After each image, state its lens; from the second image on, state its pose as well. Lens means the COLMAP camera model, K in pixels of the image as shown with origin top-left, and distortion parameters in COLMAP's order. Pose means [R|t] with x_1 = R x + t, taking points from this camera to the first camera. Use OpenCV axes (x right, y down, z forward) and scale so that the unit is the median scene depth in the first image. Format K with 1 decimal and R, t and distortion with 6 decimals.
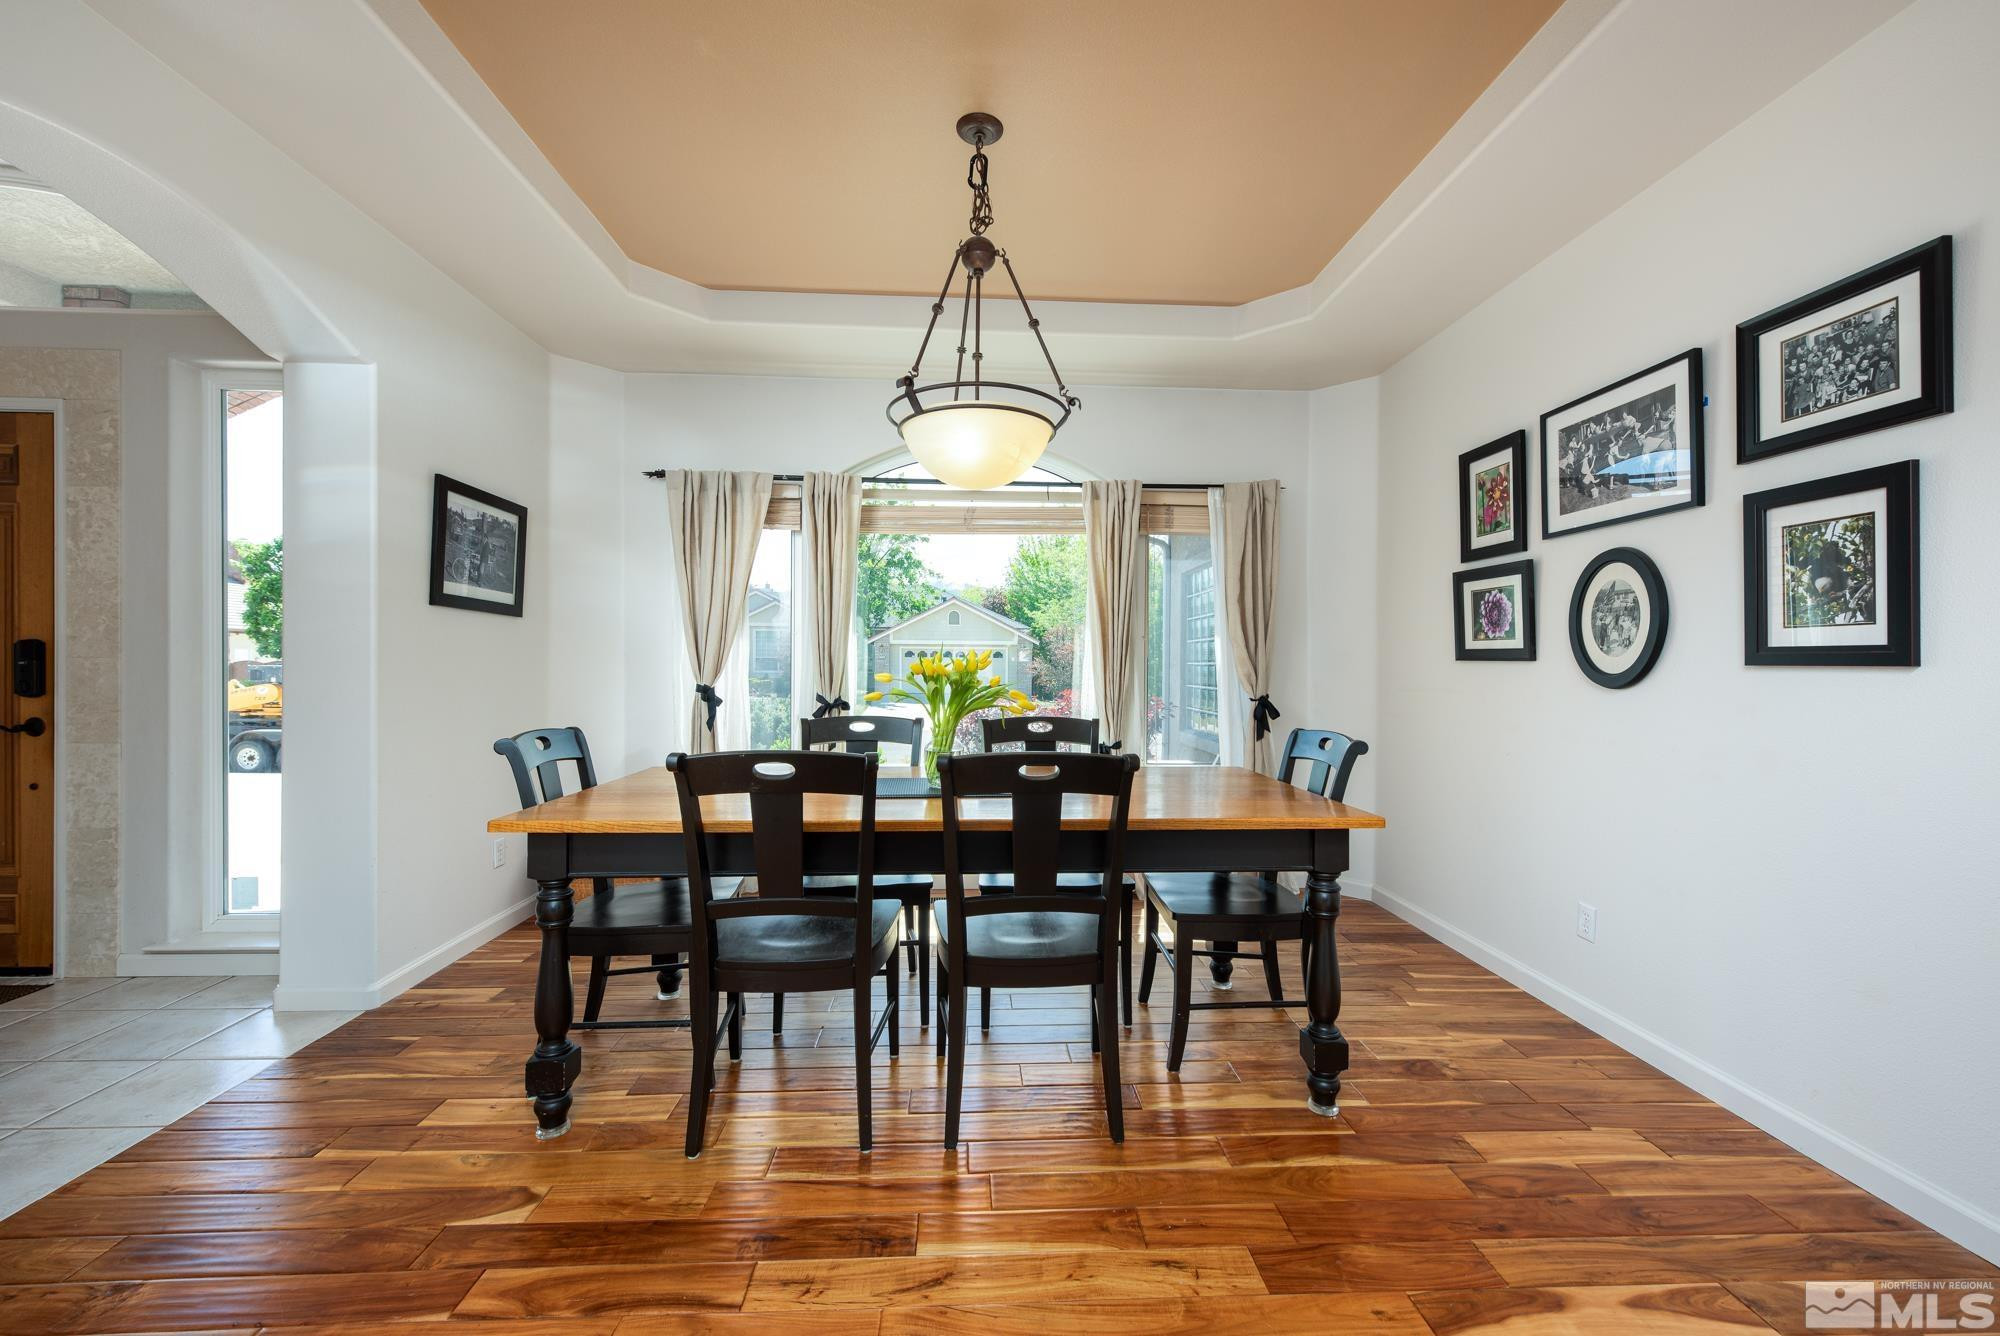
lens RADIAL K [[785.7, 0, 1000.0], [0, 785.7, 668.0], [0, 0, 1]] dist [0.000402, -0.000027]
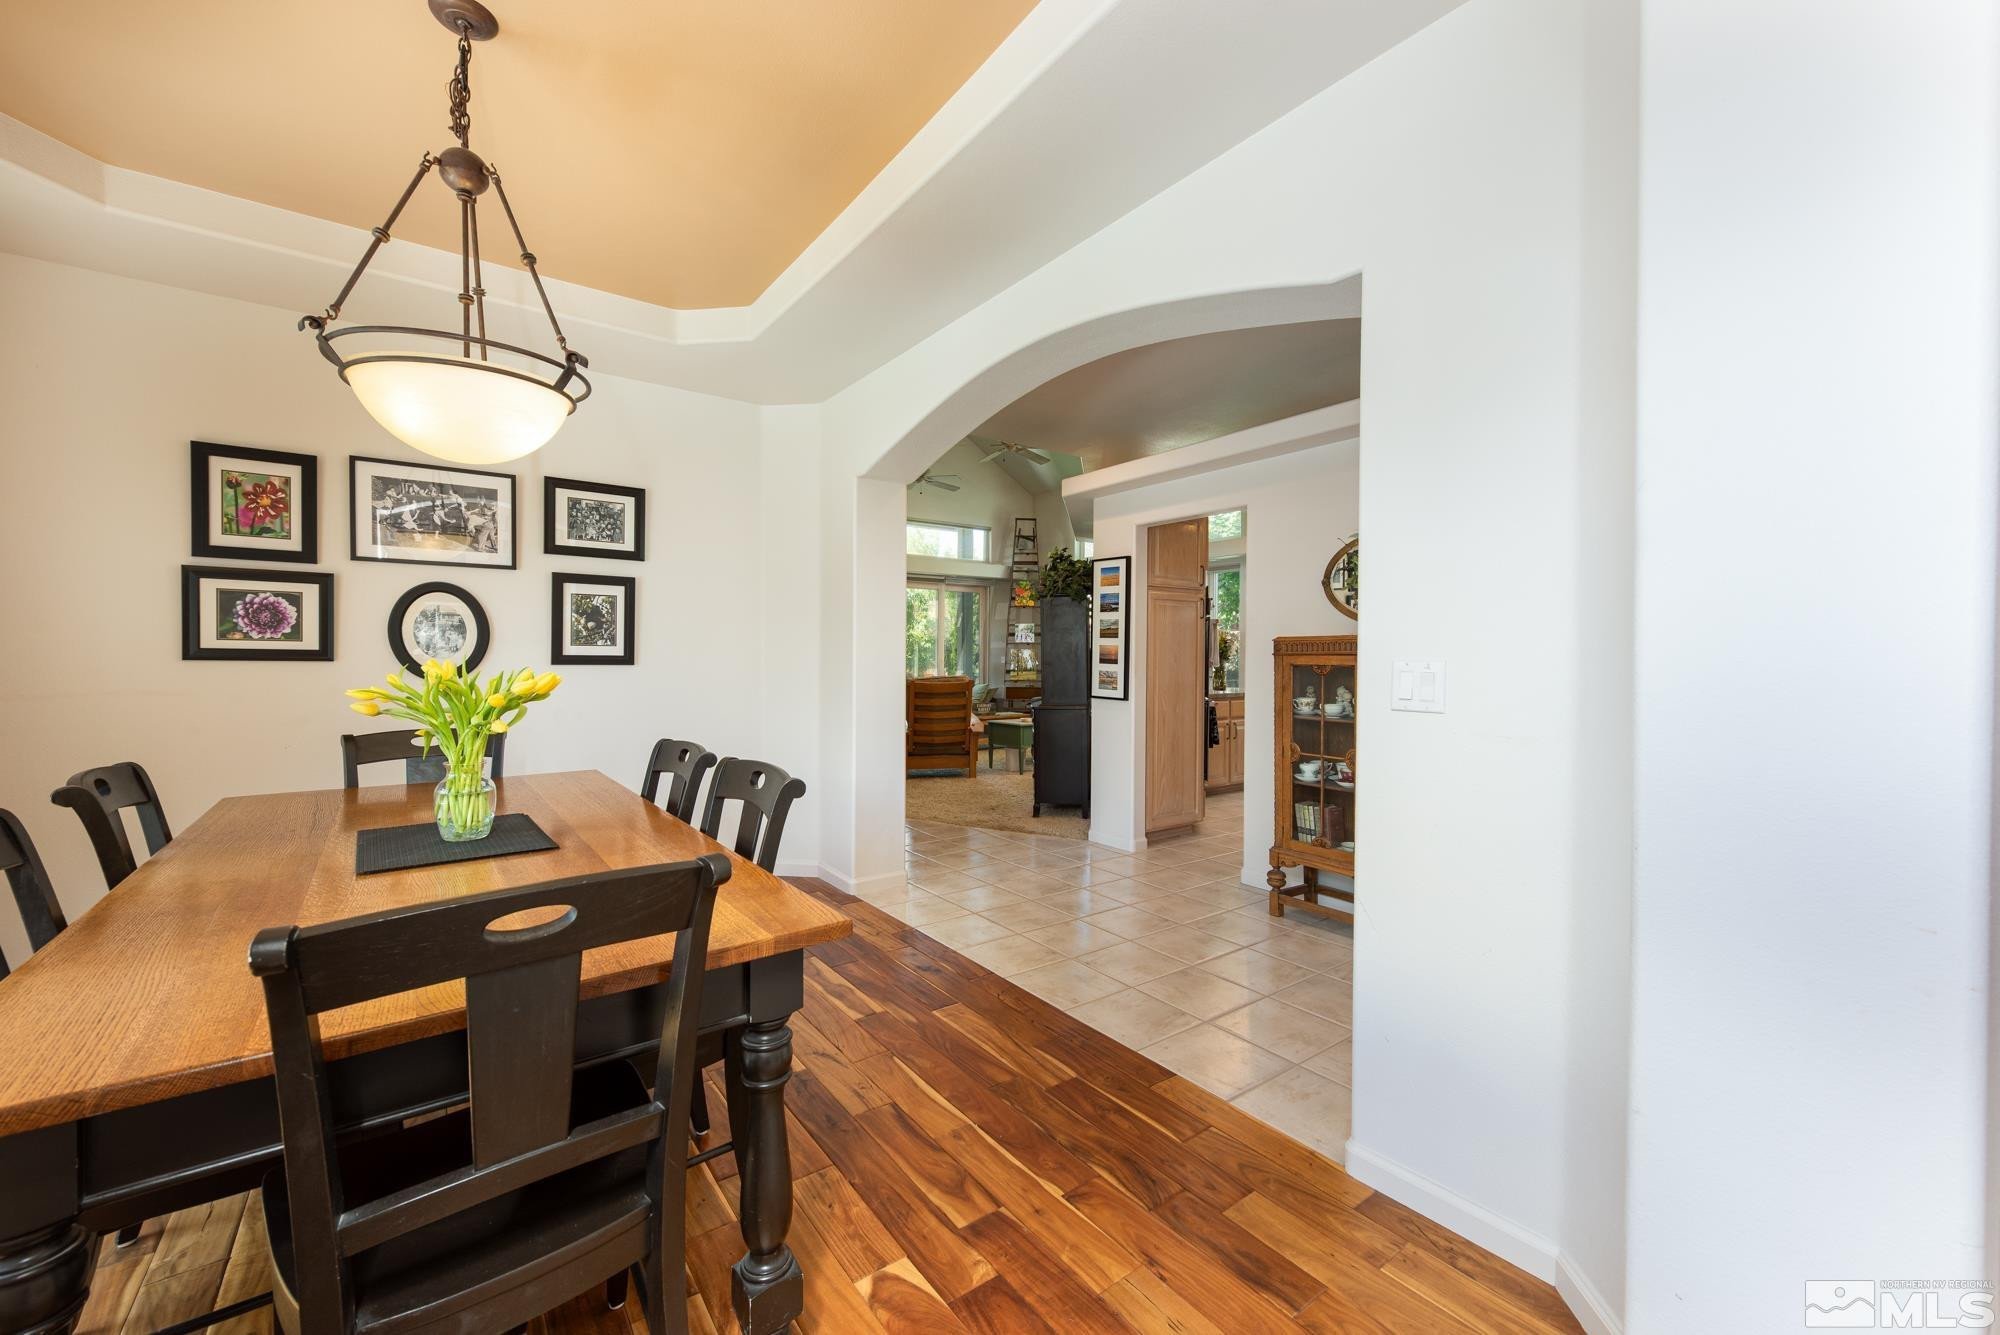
lens RADIAL K [[785.7, 0, 1000.0], [0, 785.7, 667.5], [0, 0, 1]] dist [0.000402, -0.000027]
pose [[-0.546814, -0.013617, 0.837144, -0.897456], [-0.001993, 0.999886, 0.014963, -0.020377], [-0.837252, 0.006514, -0.546779, 0.870870]]
